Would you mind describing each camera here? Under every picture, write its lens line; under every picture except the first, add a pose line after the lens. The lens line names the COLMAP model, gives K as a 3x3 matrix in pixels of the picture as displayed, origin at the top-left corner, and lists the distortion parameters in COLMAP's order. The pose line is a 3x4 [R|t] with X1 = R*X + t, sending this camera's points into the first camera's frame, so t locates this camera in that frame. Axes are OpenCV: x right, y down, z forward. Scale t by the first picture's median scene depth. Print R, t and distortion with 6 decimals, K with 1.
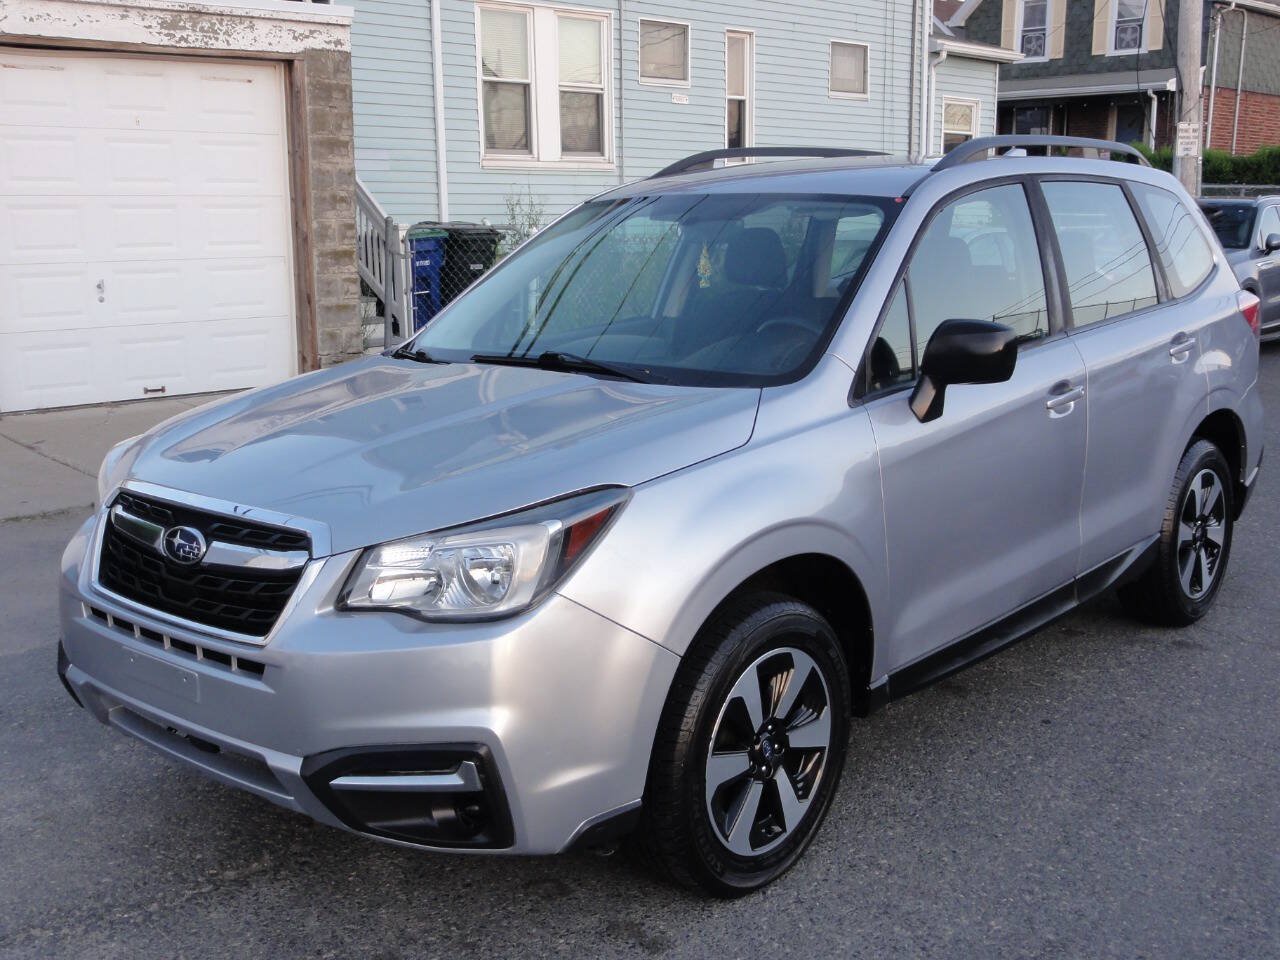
lens RADIAL K [[1415.6, 0, 637.2], [0, 1415.6, 478.7], [0, 0, 1]] dist [-0.002361, 0.016234]
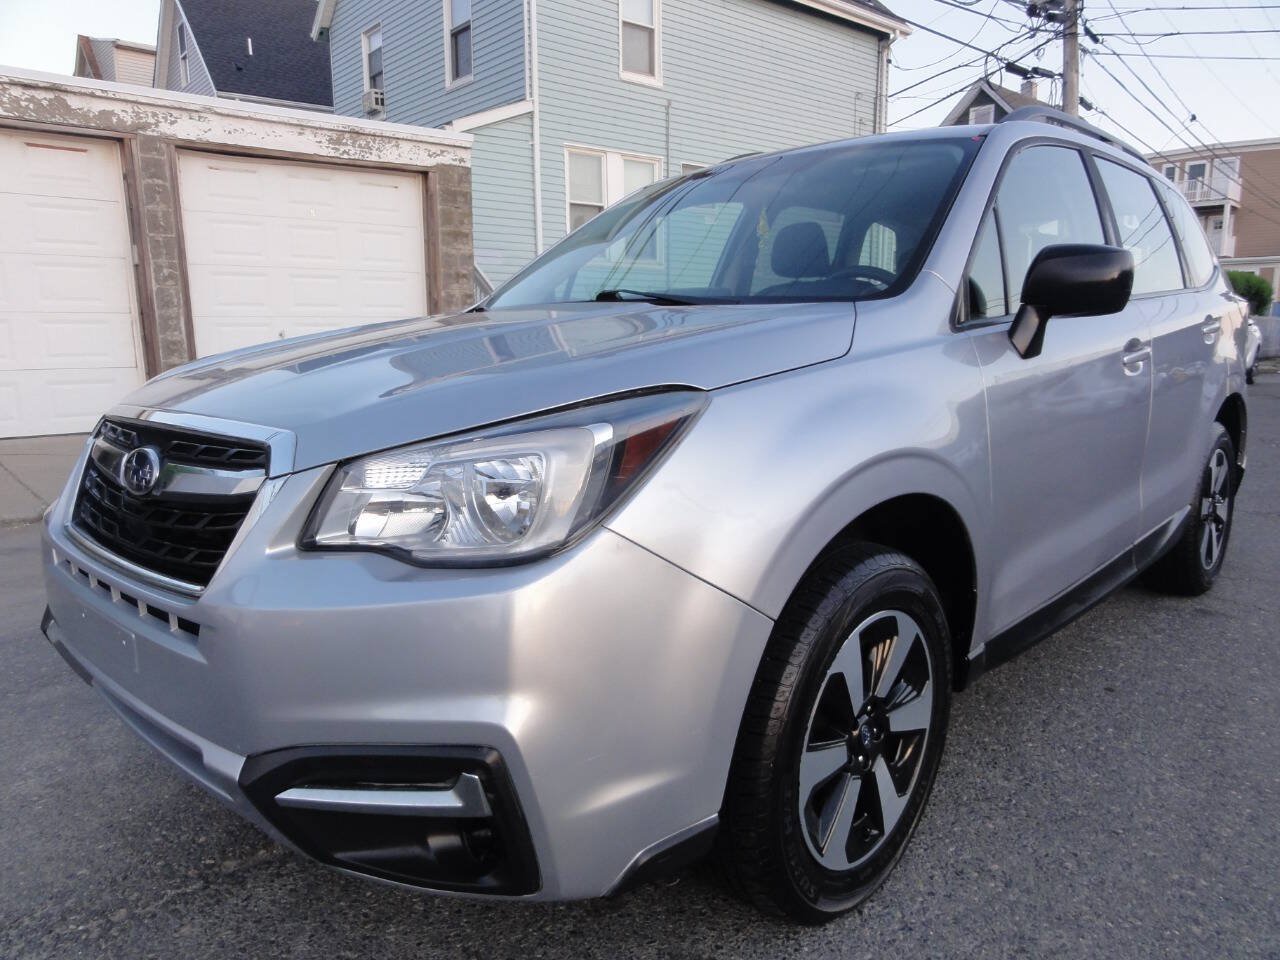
lens RADIAL K [[912.4, 0, 641.1], [0, 912.4, 475.0], [0, 0, 1]] dist [-0.001782, 0.000563]
pose [[0.999357, 0.007805, -0.035008, -0.018930], [-0.008766, 0.999587, -0.027384, 0.054199], [0.034780, 0.027673, 0.999012, 0.444344]]
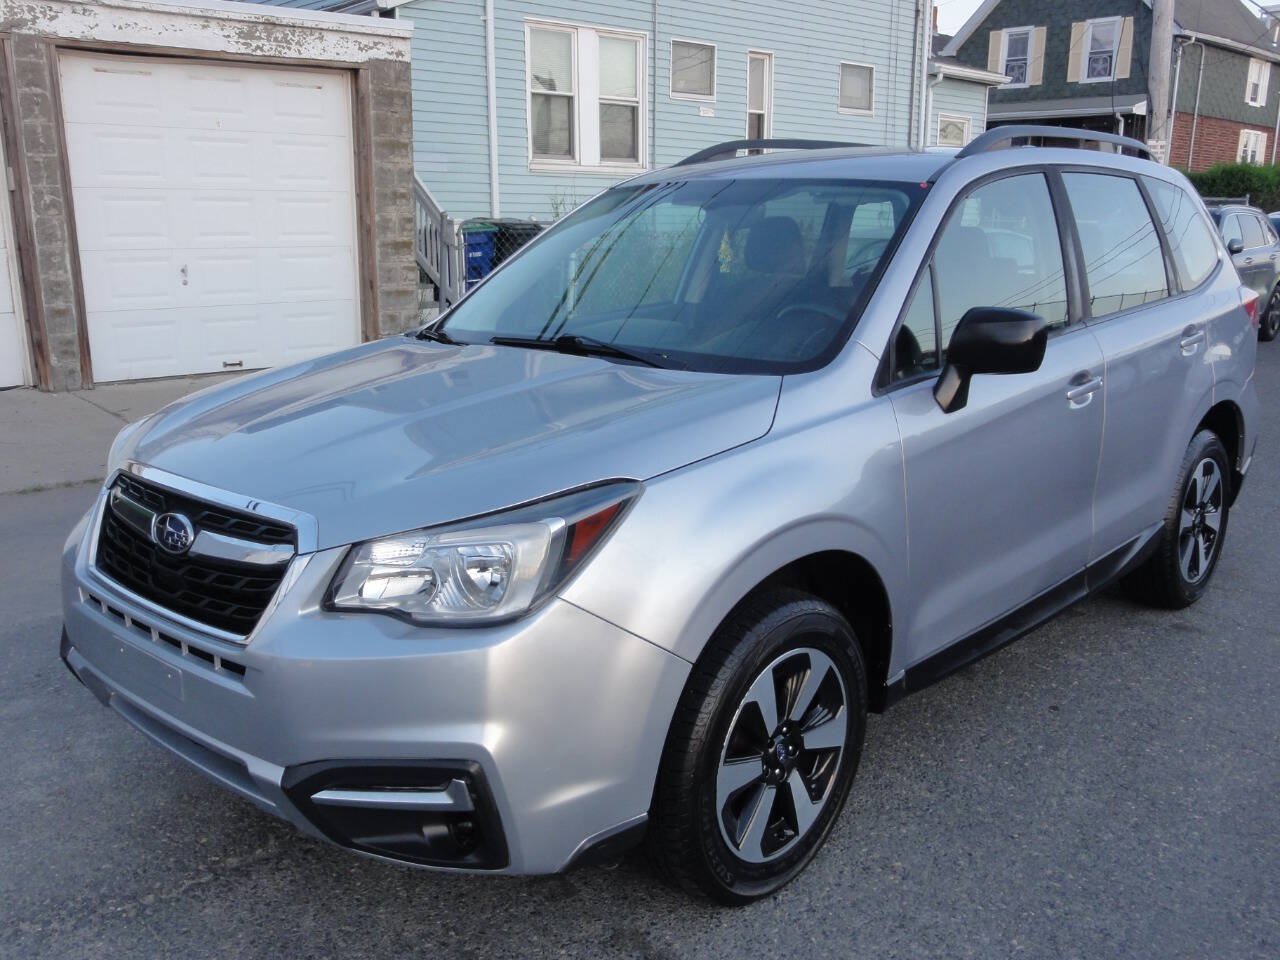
lens RADIAL K [[1194.2, 0, 640.0], [0, 1194.2, 480.0], [0, 0, 1]] dist [-0.008348, 0.008022]
pose [[0.999647, 0.016770, -0.020602, 0.008979], [-0.016131, 0.999395, 0.030803, -0.016515], [0.021107, -0.030460, 0.999313, 0.182614]]
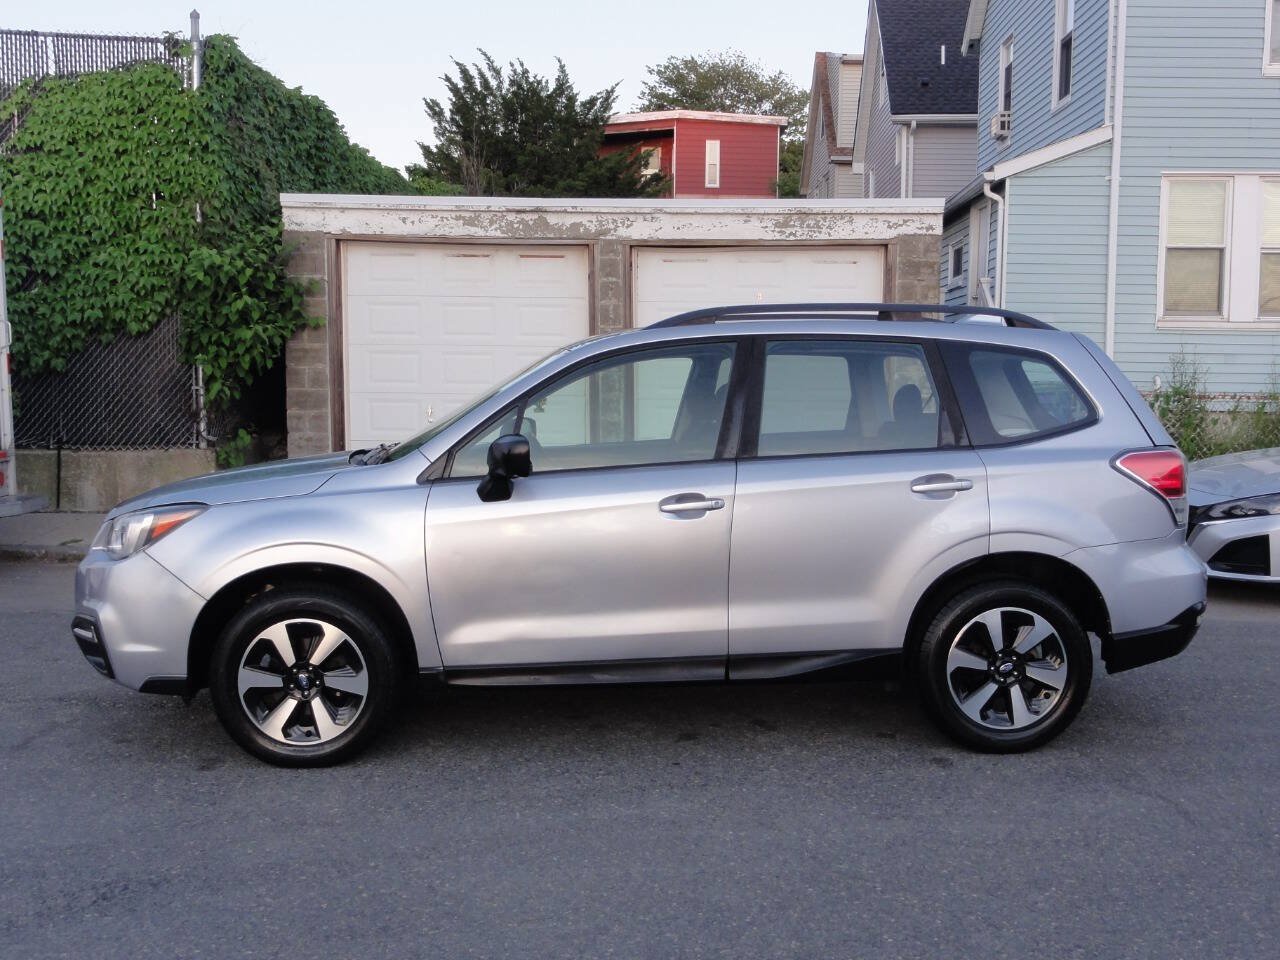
lens RADIAL K [[1349.2, 0, 638.0], [0, 1349.2, 472.7], [0, 0, 1]] dist [-0.012645, 0.005021]
pose [[0.716606, 0.068683, -0.694088, 1.362708], [-0.144062, 0.988257, -0.050943, -0.022431], [0.682438, 0.136497, 0.718086, 0.102623]]
